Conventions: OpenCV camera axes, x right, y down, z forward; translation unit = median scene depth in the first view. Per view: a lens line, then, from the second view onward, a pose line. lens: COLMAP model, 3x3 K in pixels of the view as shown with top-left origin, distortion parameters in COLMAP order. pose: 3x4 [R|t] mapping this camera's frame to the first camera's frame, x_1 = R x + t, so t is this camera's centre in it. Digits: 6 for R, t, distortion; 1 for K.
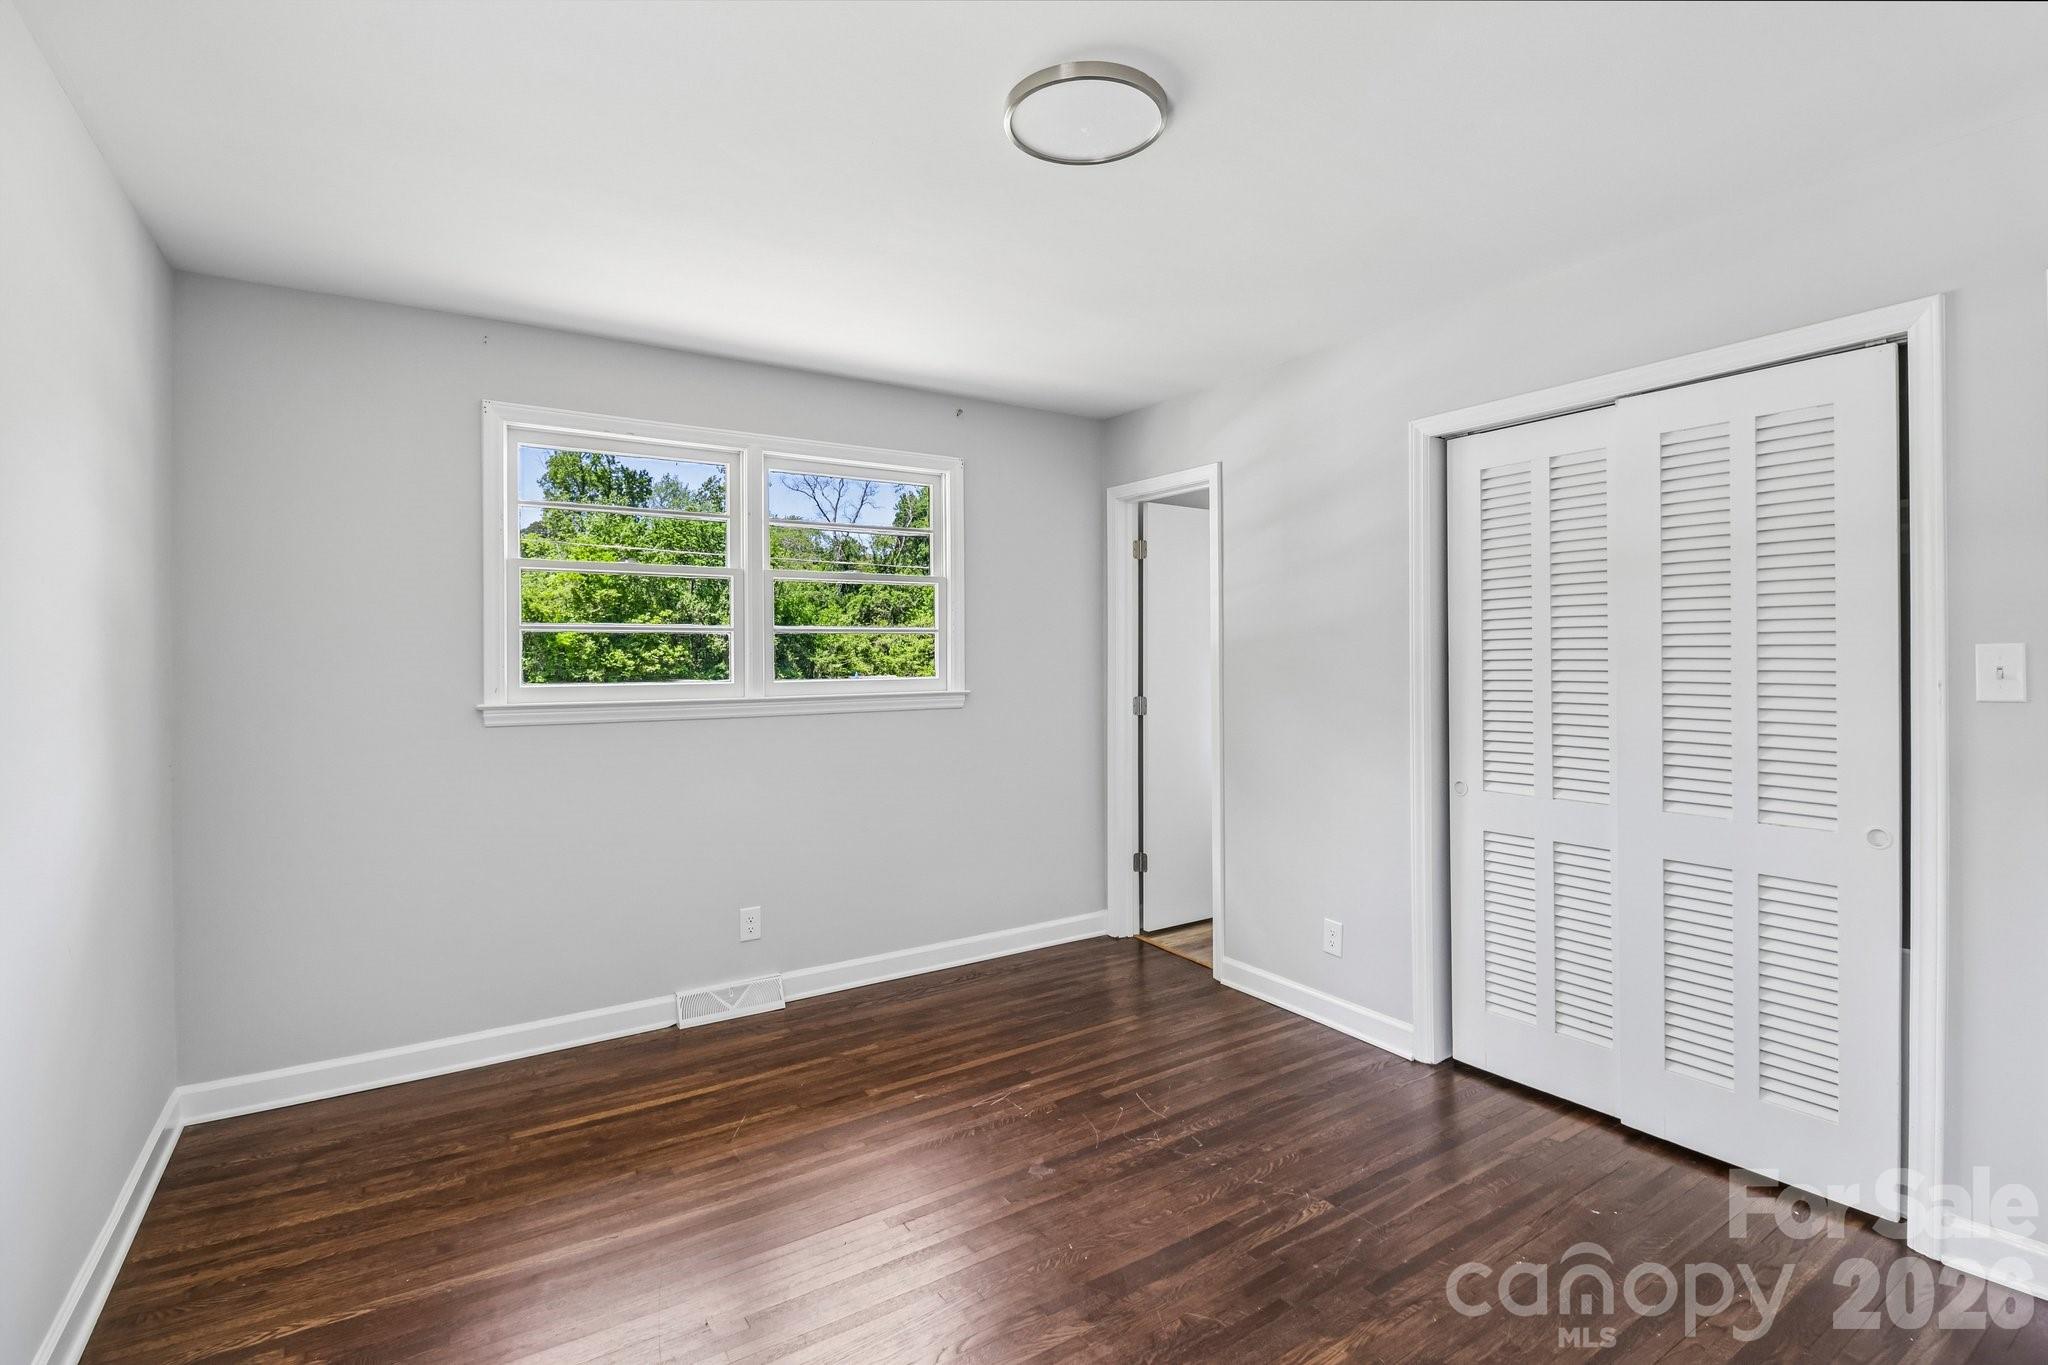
lens RADIAL K [[954.7, 0, 1039.4], [0, 954.7, 650.1], [0, 0, 1]] dist [0.016267, -0.021855]
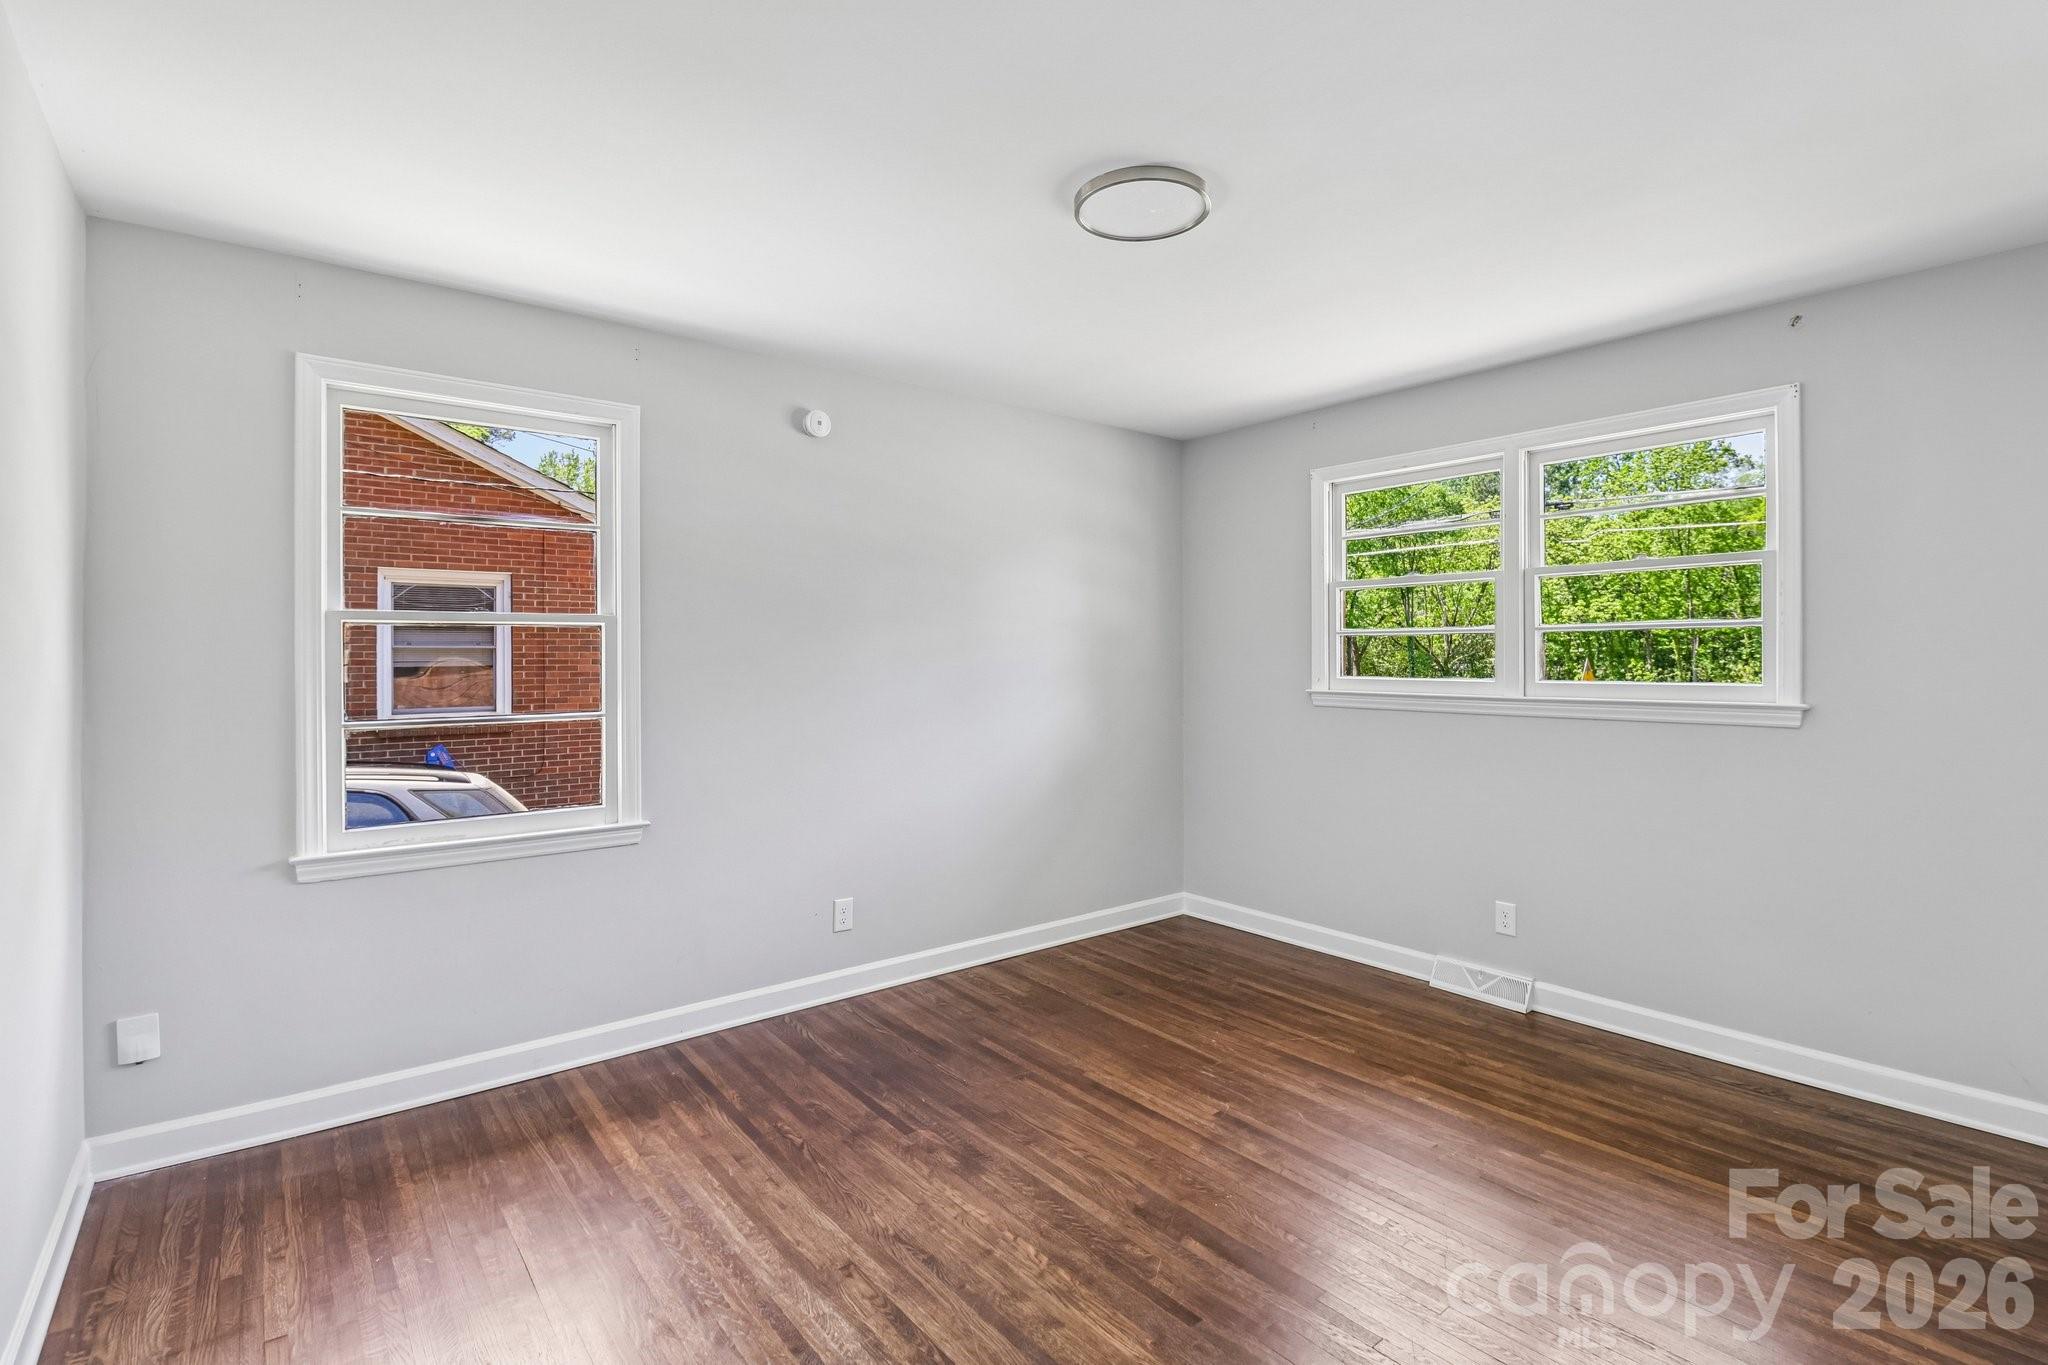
lens RADIAL K [[954.7, 0, 1039.4], [0, 954.7, 650.1], [0, 0, 1]] dist [0.016267, -0.021855]
pose [[0.101639, 0.000327, -0.994821, 0.770131], [0.006861, 0.999976, 0.001030, -0.004553], [0.994798, -0.006930, 0.101635, 0.472397]]
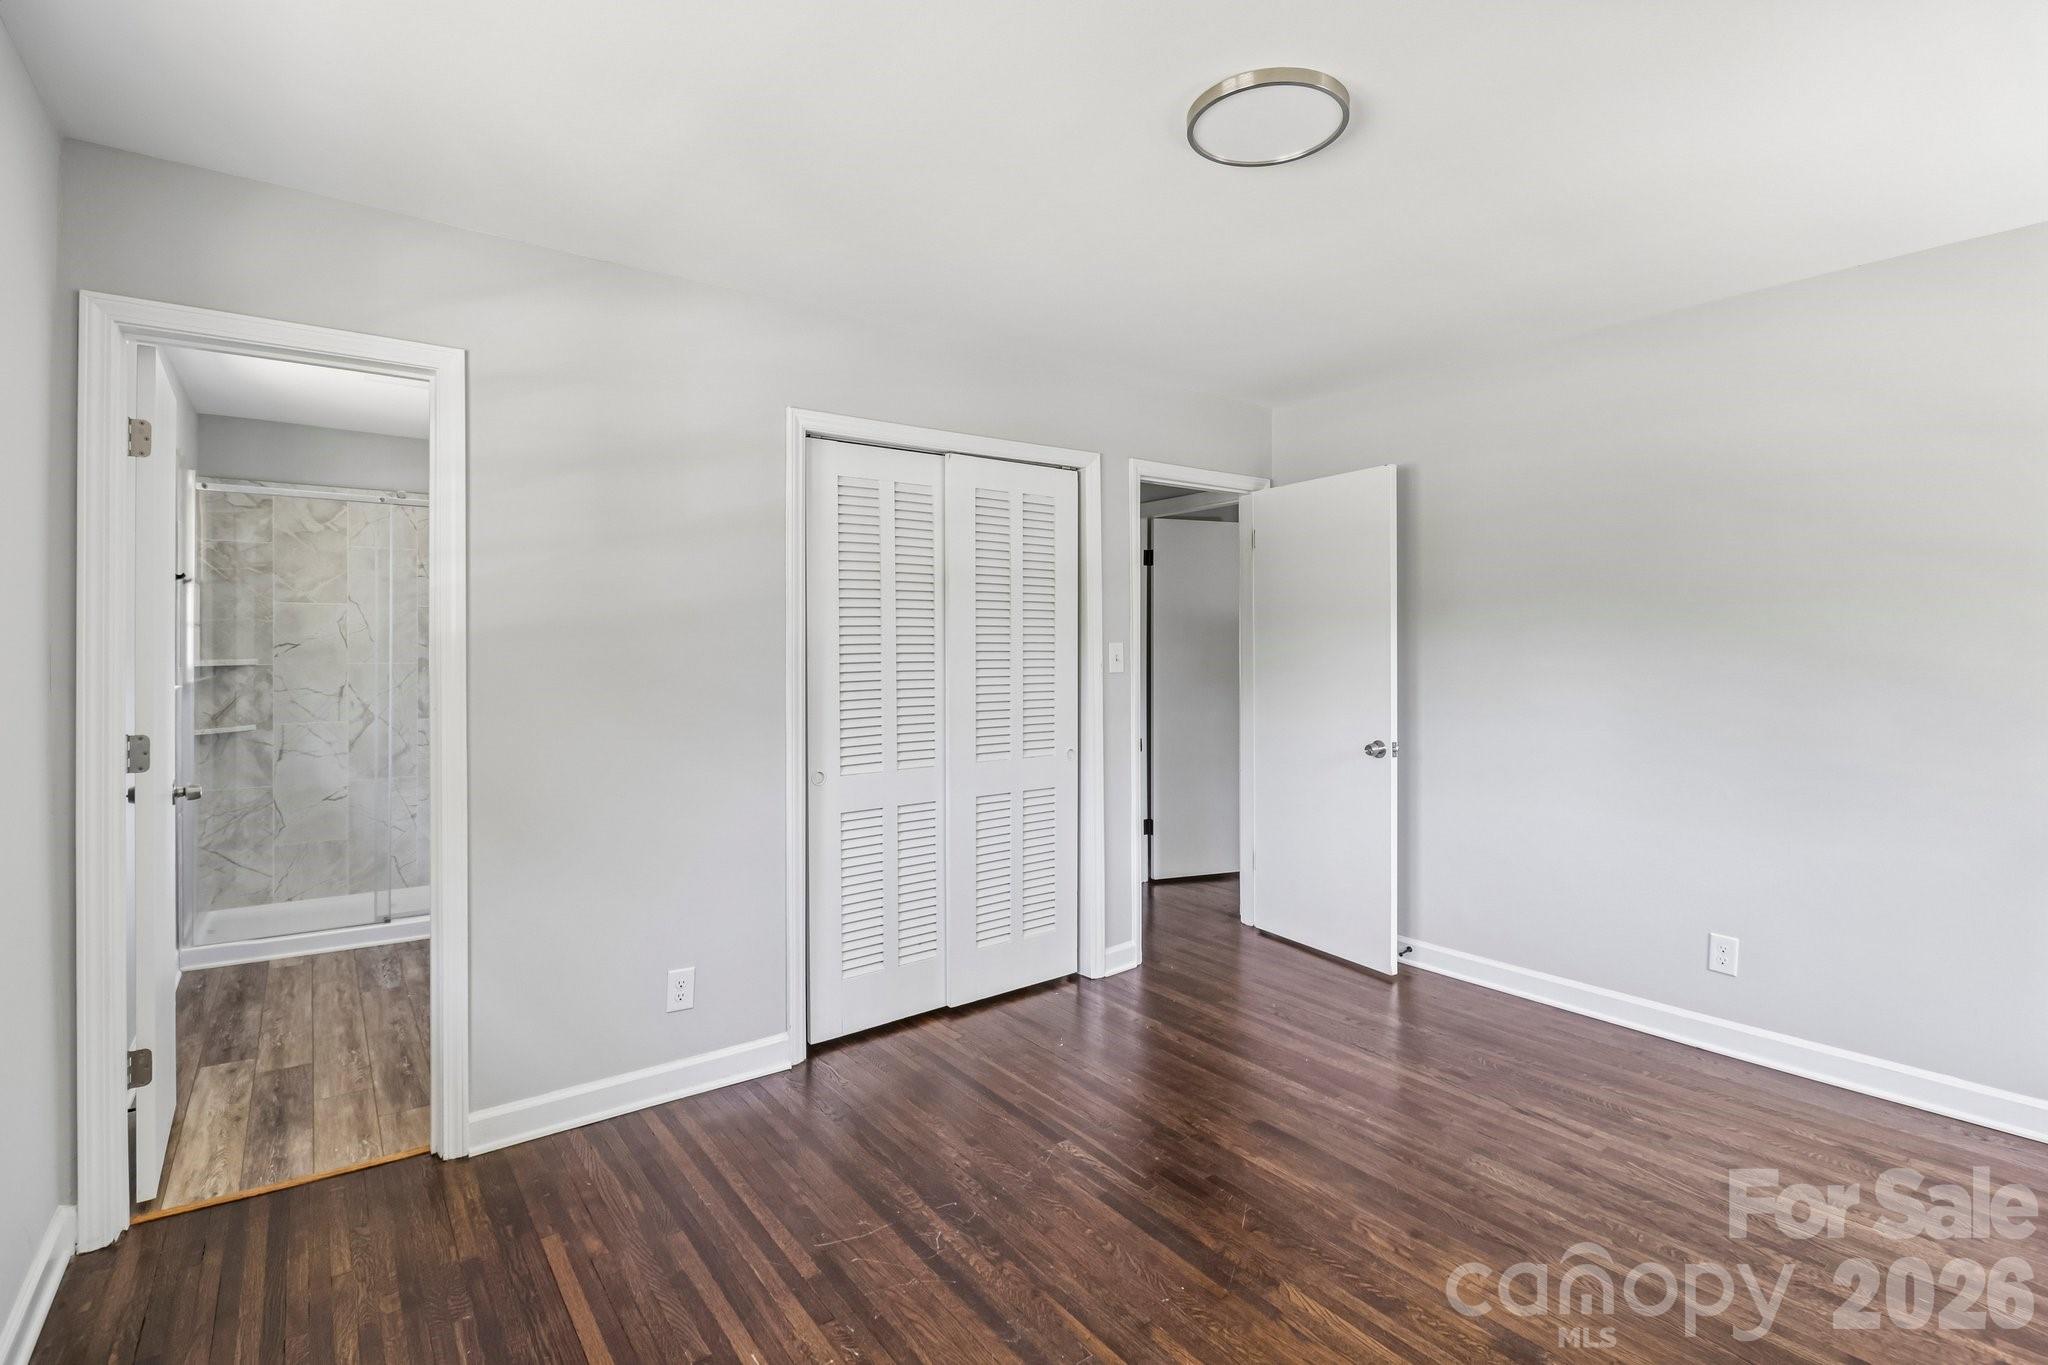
lens RADIAL K [[954.7, 0, 1039.4], [0, 954.7, 650.1], [0, 0, 1]] dist [0.016267, -0.021855]
pose [[-0.068210, 0.007316, 0.997644, -0.599484], [-0.000232, 0.999973, -0.007349, 0.013977], [-0.997671, -0.000733, -0.068207, 0.823310]]
